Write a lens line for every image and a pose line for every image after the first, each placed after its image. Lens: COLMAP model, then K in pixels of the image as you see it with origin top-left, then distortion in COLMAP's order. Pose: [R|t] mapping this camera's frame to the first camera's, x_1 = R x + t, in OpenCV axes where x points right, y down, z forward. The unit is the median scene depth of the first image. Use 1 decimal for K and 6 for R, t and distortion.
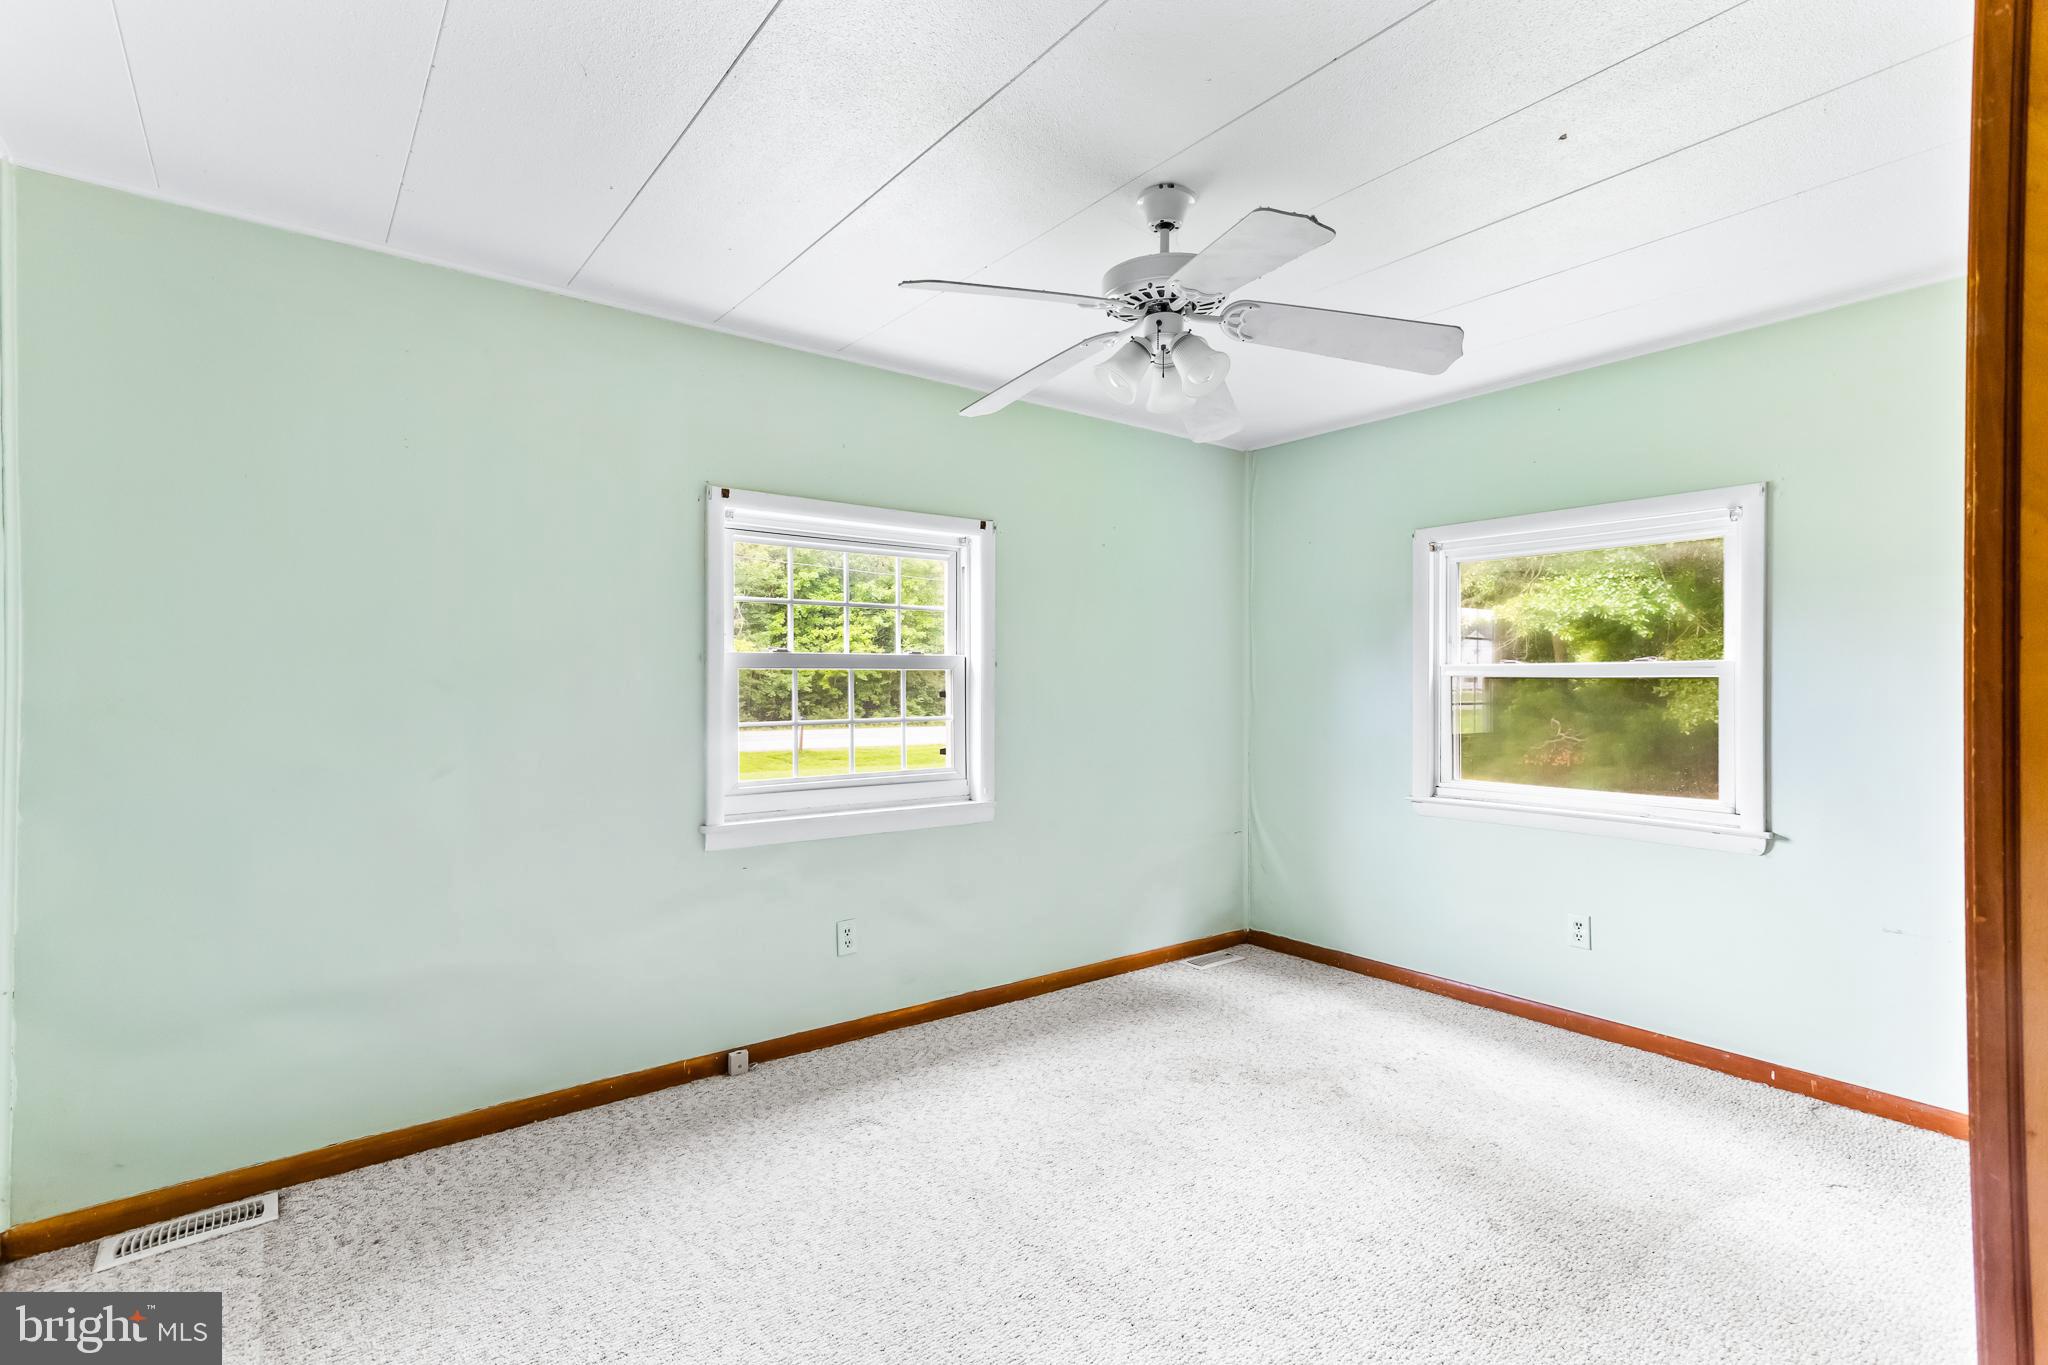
lens RADIAL K [[989.2, 0, 1024.0], [0, 989.2, 682.5], [0, 0, 1]] dist [-0.001444, 0.015594]
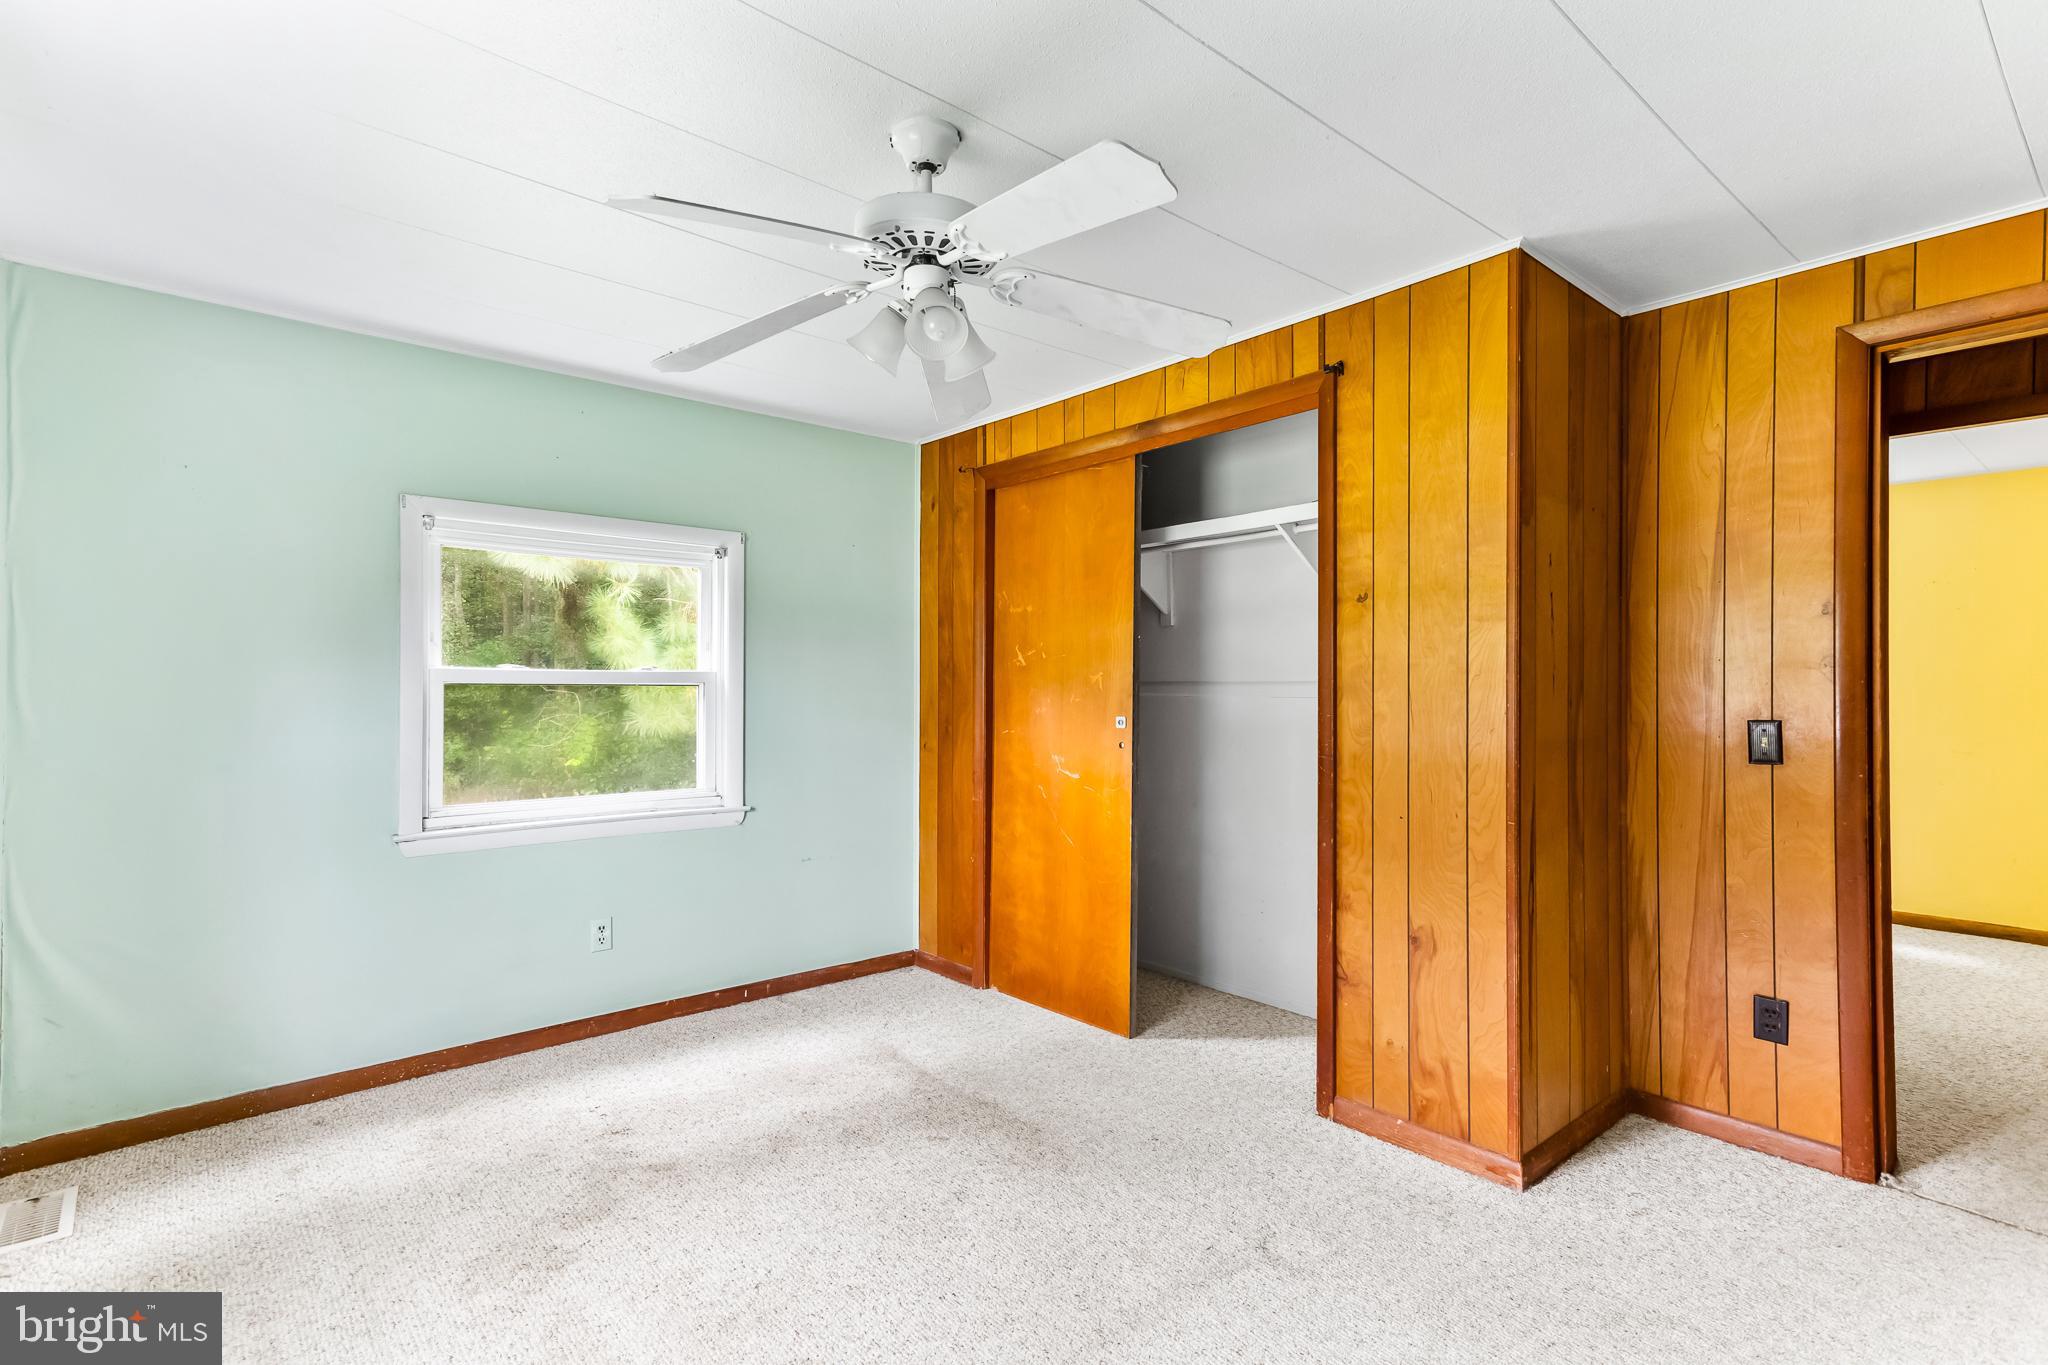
lens RADIAL K [[989.2, 0, 1024.0], [0, 989.2, 682.5], [0, 0, 1]] dist [-0.001444, 0.015594]
pose [[-0.081295, 0.001738, 0.996689, -0.531591], [-0.001116, 0.999998, -0.001834, -0.006691], [-0.996689, -0.001261, -0.081293, 0.709821]]
